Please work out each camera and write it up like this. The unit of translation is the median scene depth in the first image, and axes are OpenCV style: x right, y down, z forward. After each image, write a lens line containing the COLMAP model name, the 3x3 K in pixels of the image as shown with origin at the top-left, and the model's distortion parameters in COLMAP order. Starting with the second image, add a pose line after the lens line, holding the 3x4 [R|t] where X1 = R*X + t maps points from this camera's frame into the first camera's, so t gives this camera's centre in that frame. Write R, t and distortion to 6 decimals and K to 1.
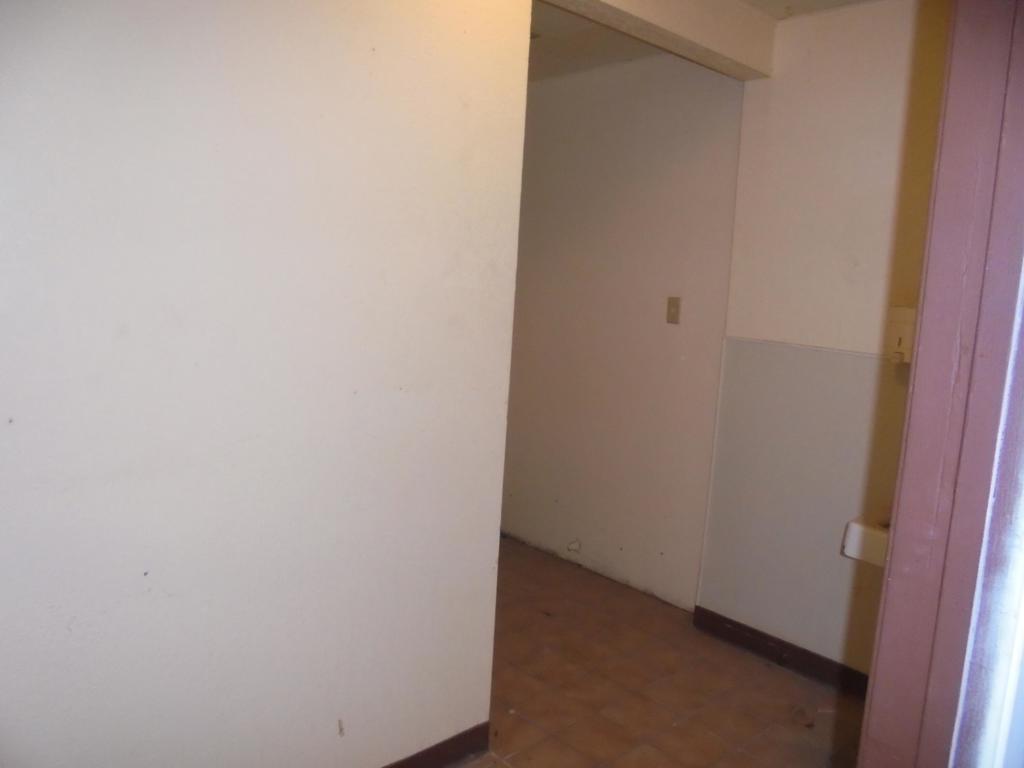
lens RADIAL K [[776.4, 0, 512.0], [0, 776.4, 384.0], [0, 0, 1]] dist [-0.149814, 0.154621]
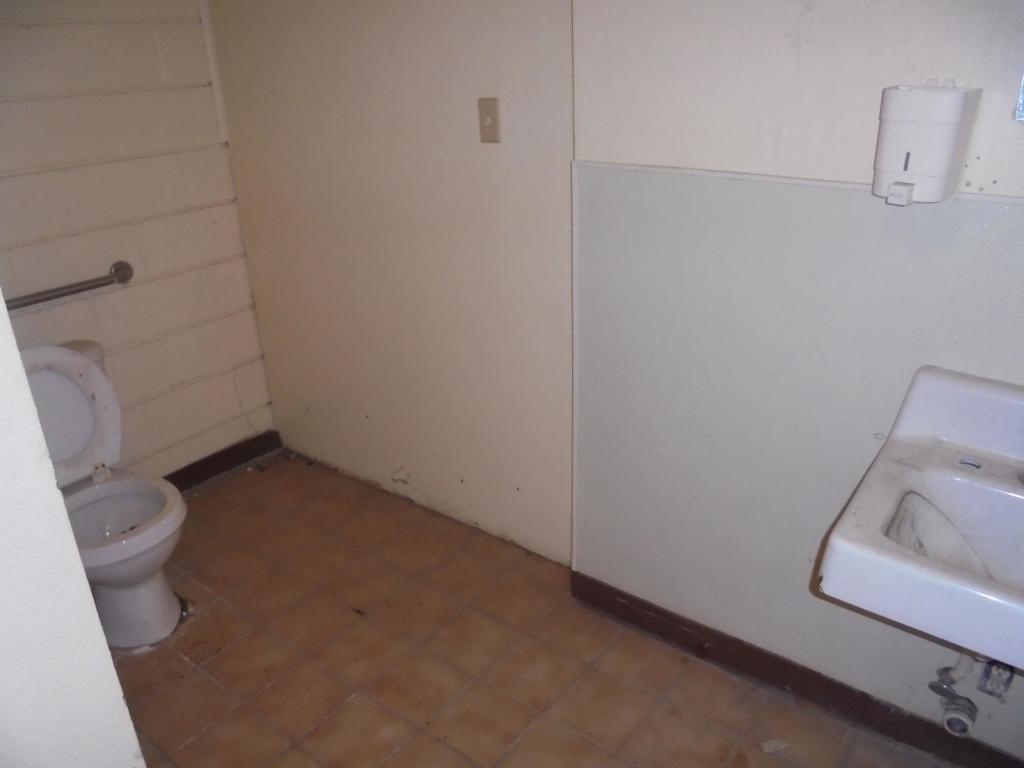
lens RADIAL K [[776.4, 0, 512.0], [0, 776.4, 384.0], [0, 0, 1]] dist [-0.149814, 0.154621]
pose [[0.980857, -0.150190, 0.123946, 0.124581], [0.112480, 0.956556, 0.268976, -0.058083], [-0.158959, -0.249886, 0.955138, 0.384838]]
